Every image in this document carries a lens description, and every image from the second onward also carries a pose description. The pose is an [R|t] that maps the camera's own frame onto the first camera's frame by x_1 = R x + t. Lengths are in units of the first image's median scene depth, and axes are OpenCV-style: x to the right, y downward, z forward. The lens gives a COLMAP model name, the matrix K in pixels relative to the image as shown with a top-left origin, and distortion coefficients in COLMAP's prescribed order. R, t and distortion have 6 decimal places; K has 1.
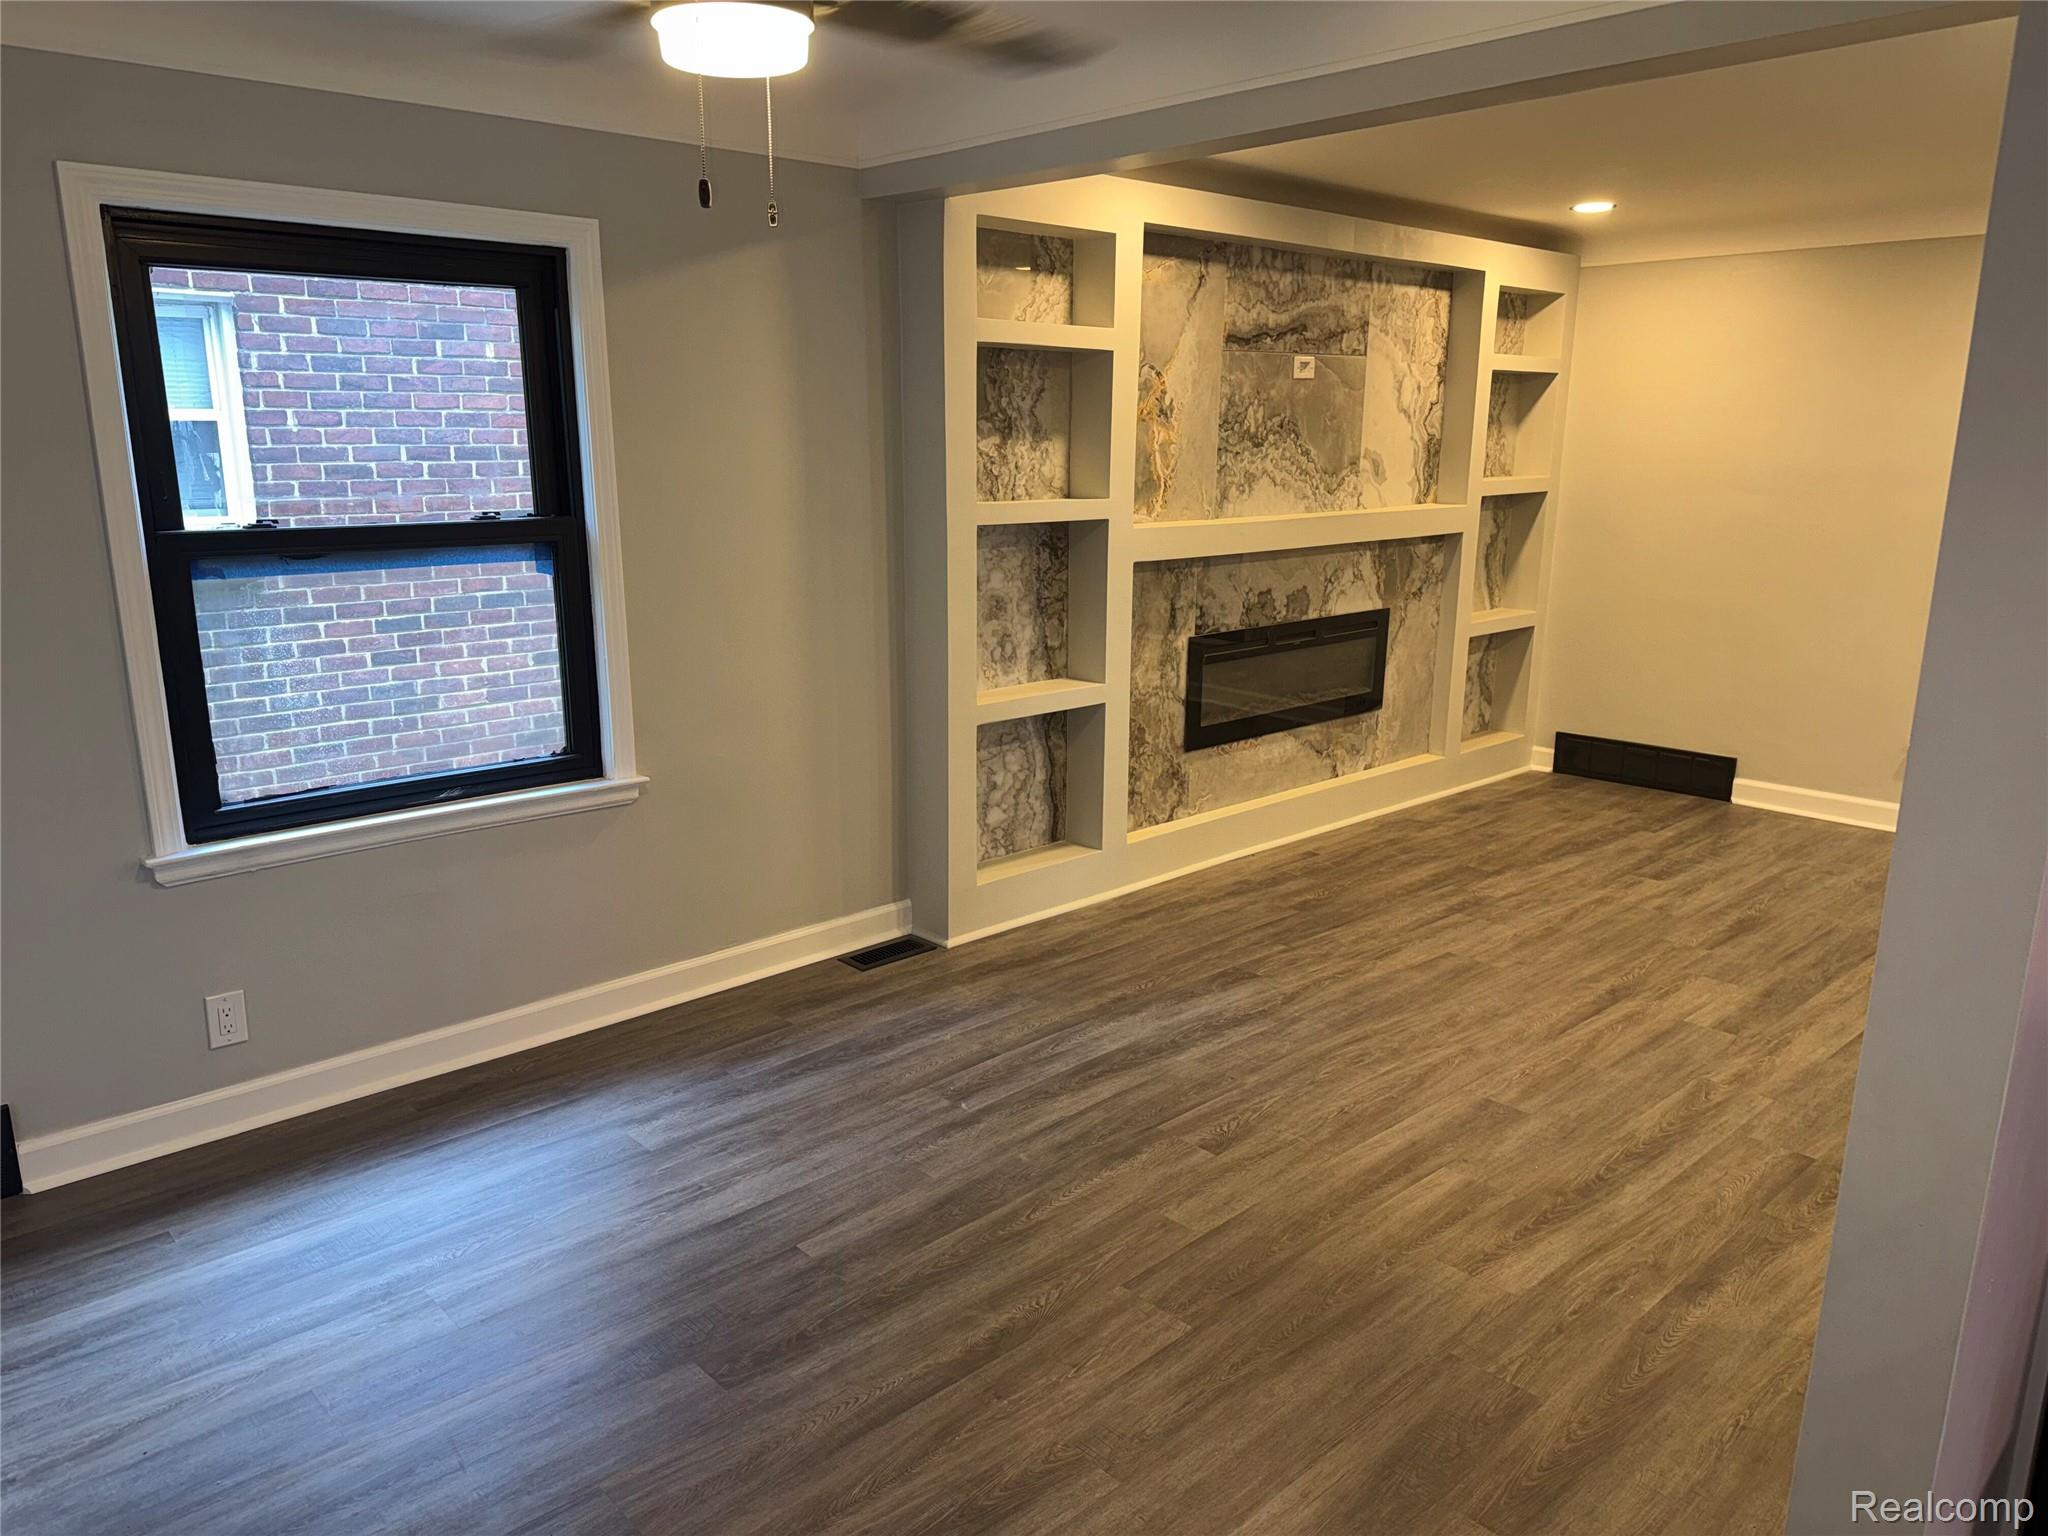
lens RADIAL K [[1430.8, 0, 1024.0], [0, 1430.8, 768.0], [0, 0, 1]] dist [0.189726, -0.392136]
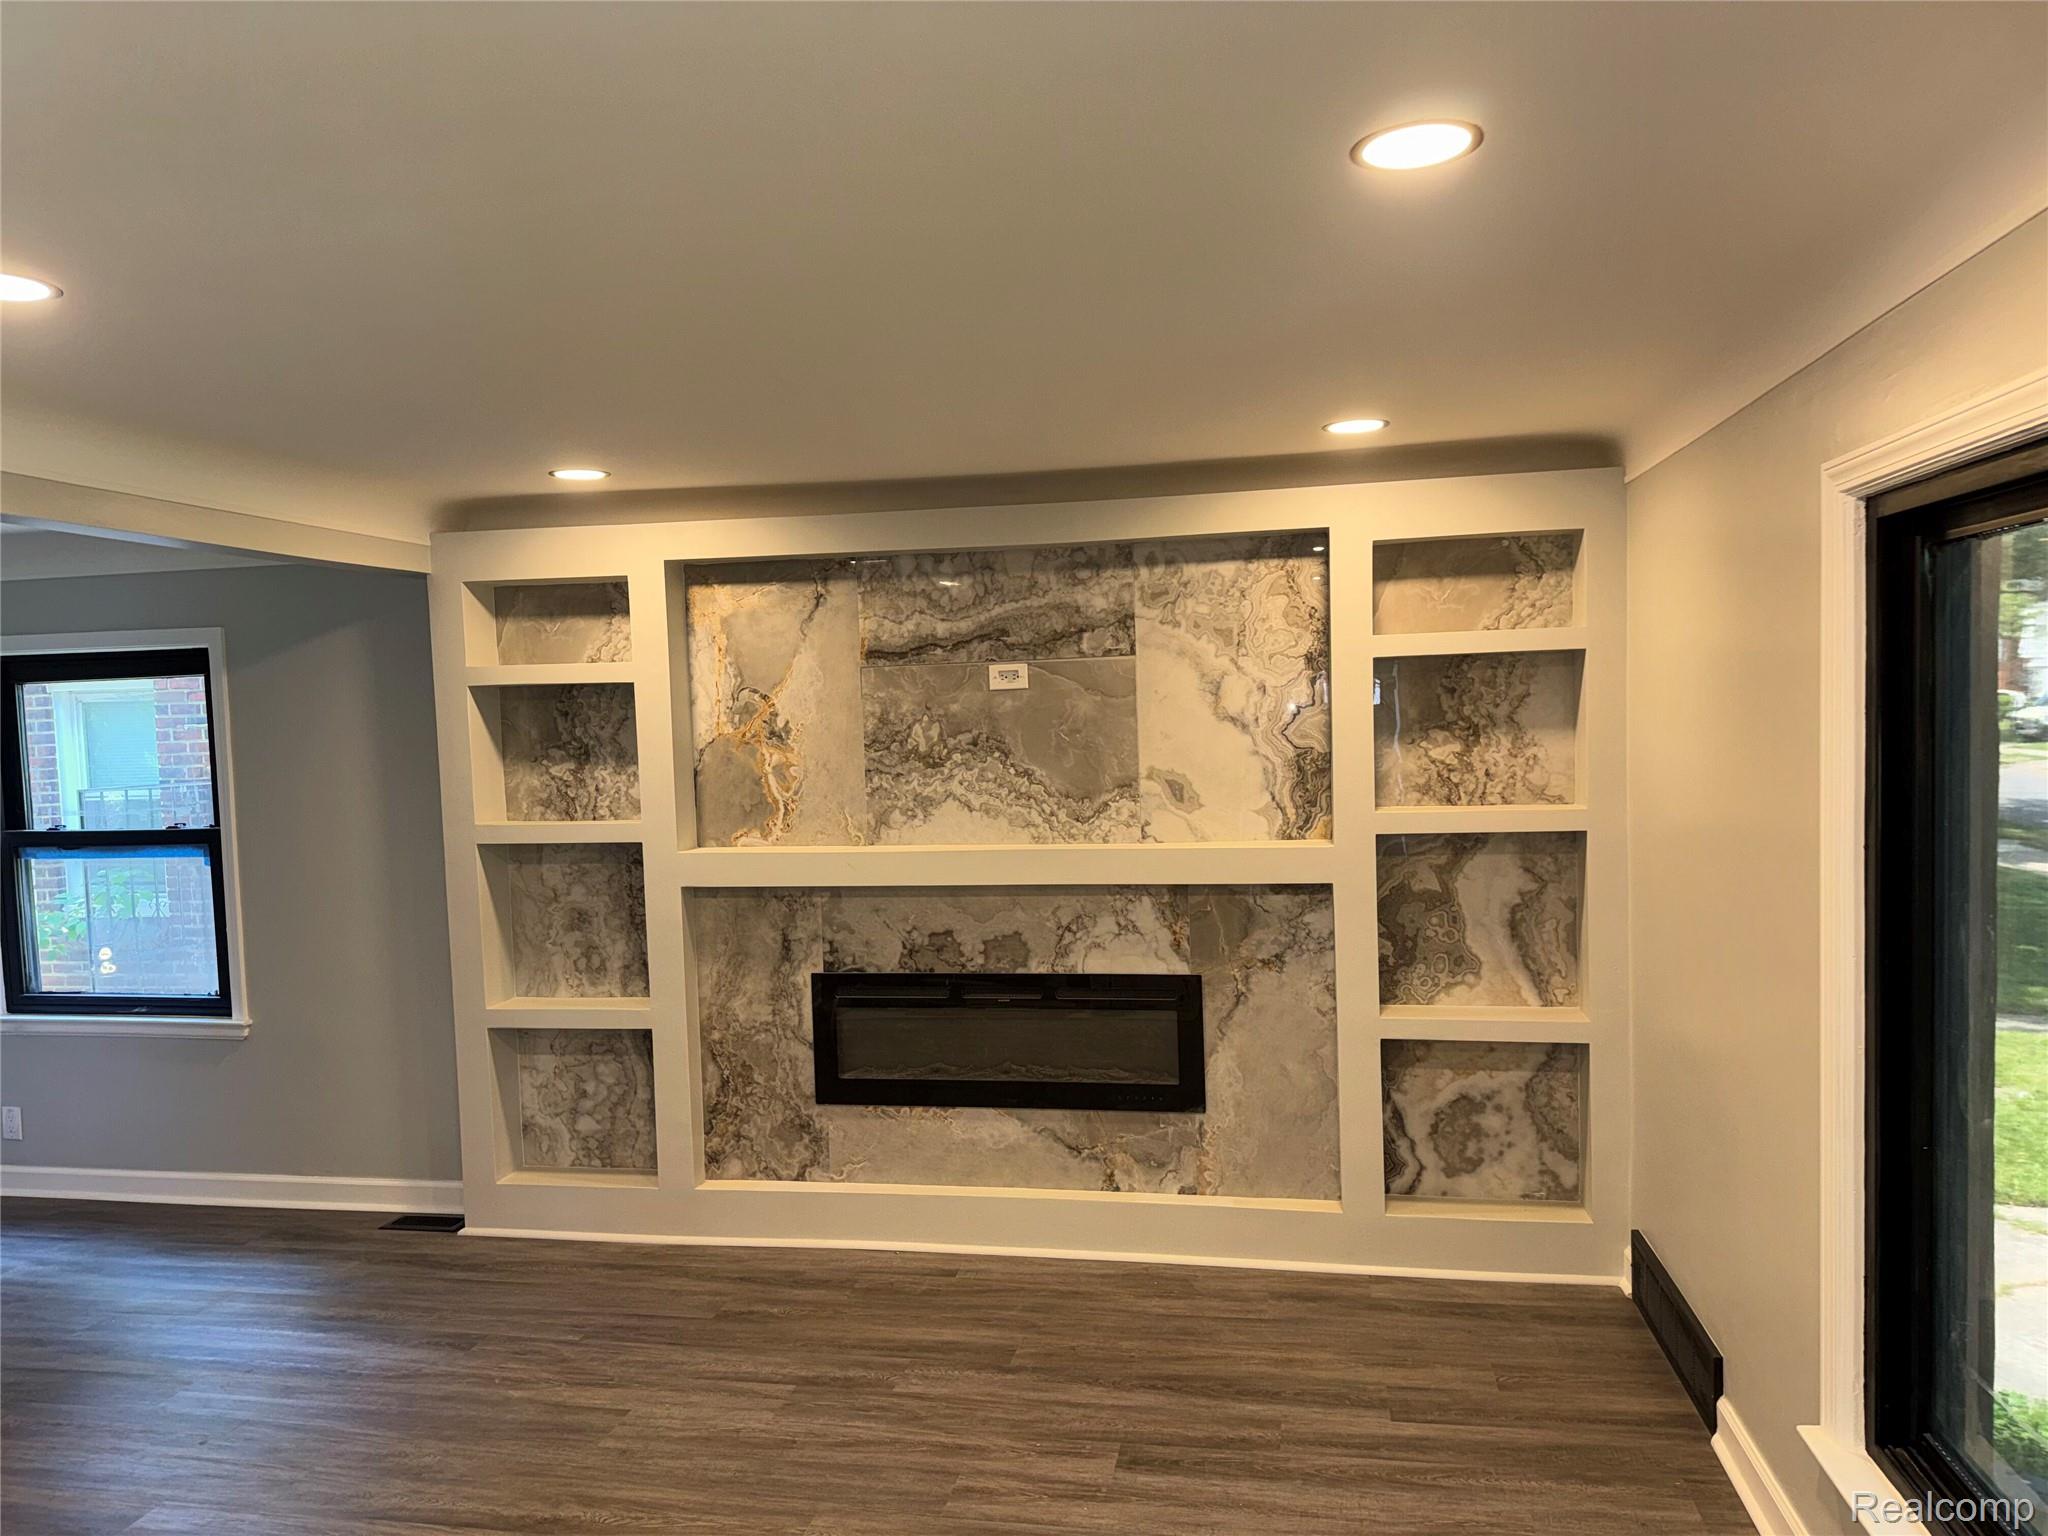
lens RADIAL K [[1430.8, 0, 1024.0], [0, 1430.8, 768.0], [0, 0, 1]] dist [0.189726, -0.392136]
pose [[0.588091, 0.016731, -0.808622, 0.897460], [-0.151967, 0.984265, -0.090157, -0.152416], [0.794390, 0.175904, 0.581380, 0.542956]]
